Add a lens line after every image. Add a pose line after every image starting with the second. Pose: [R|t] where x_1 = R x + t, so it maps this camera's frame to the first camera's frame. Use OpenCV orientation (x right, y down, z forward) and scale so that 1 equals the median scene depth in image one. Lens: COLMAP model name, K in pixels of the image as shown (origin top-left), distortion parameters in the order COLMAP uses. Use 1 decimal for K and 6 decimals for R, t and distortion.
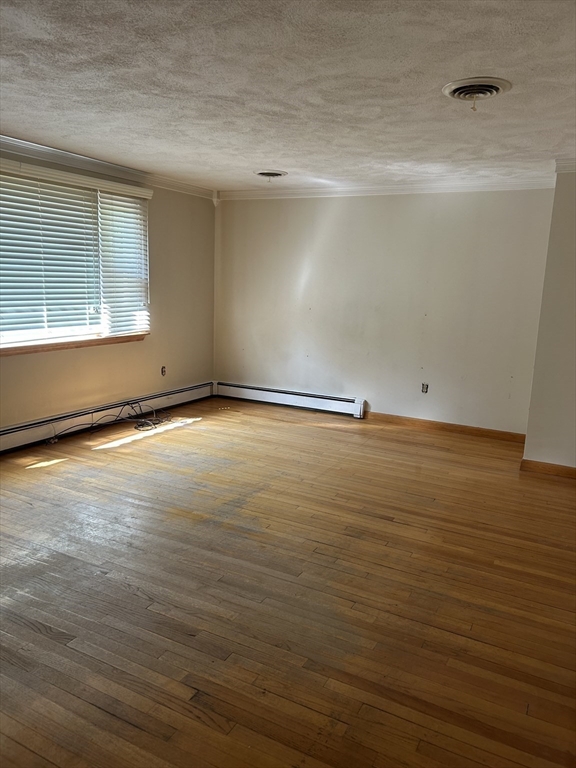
lens RADIAL K [[579.8, 0, 287.5], [0, 579.8, 387.2], [0, 0, 1]] dist [0.053079, -0.057340]
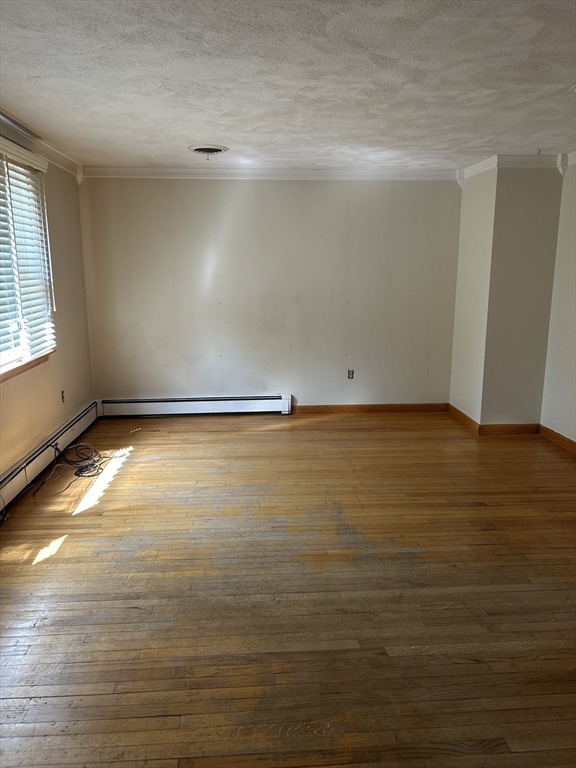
lens RADIAL K [[579.8, 0, 287.5], [0, 579.8, 387.2], [0, 0, 1]] dist [0.053079, -0.057340]
pose [[0.847600, -0.142547, 0.511131, -0.410753], [0.130632, 0.989651, 0.059374, -0.054715], [-0.514305, 0.016444, 0.857450, 0.203410]]
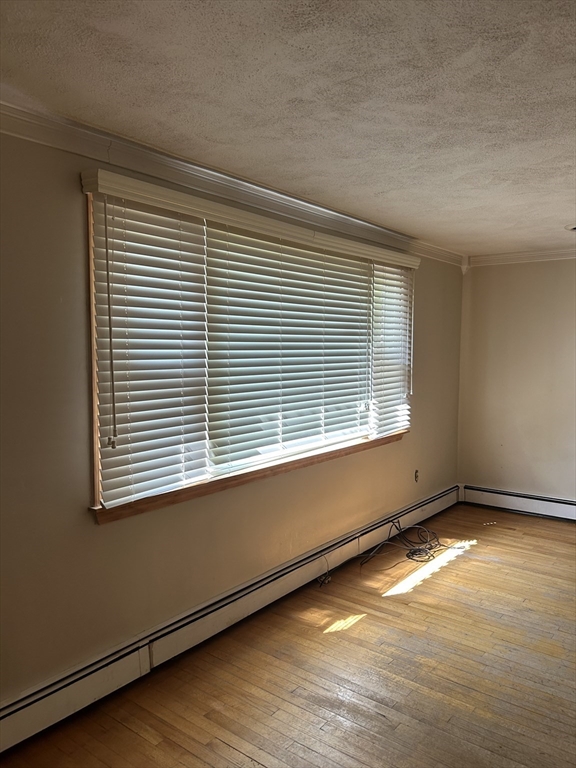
lens RADIAL K [[579.8, 0, 287.5], [0, 579.8, 387.2], [0, 0, 1]] dist [0.053079, -0.057340]
pose [[0.985559, -0.019030, -0.168257, -0.289883], [-0.001081, 0.992938, -0.118633, -0.062367], [0.169326, 0.117102, 0.978578, 0.194902]]
